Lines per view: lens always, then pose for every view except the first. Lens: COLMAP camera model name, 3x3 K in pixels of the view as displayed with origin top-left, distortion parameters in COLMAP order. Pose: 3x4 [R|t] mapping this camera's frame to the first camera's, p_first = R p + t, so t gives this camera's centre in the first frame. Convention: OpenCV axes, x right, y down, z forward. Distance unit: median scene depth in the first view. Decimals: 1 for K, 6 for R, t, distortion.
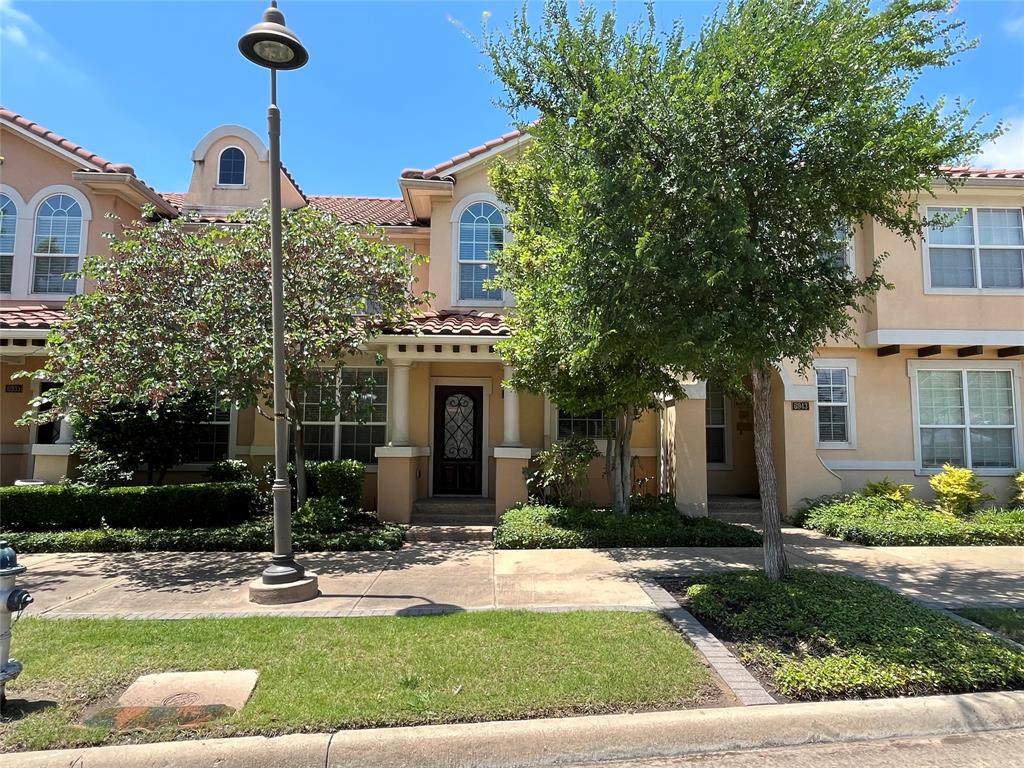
lens RADIAL K [[608.7, 0, 512.0], [0, 608.7, 384.0], [0, 0, 1]] dist [-0.004807, -0.000421]
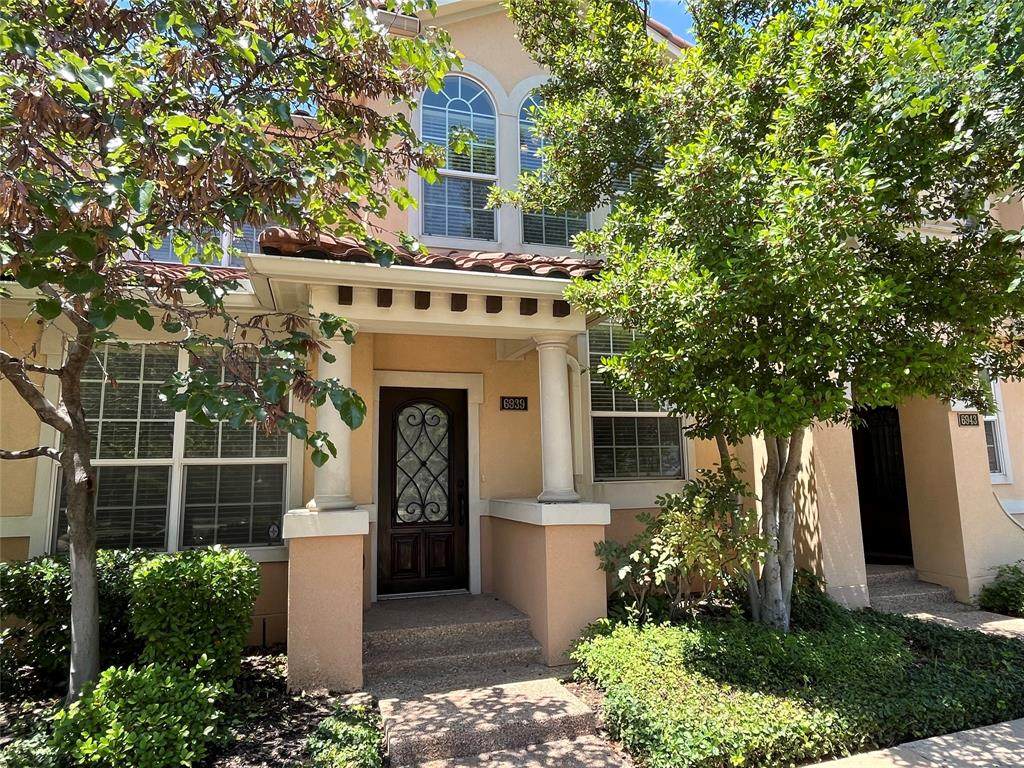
lens RADIAL K [[608.7, 0, 512.0], [0, 608.7, 384.0], [0, 0, 1]] dist [-0.004807, -0.000421]
pose [[0.966178, 0.012247, 0.257585, -0.171703], [0.001370, 0.998614, -0.052618, 0.031882], [-0.257872, 0.051191, 0.964822, 0.510674]]
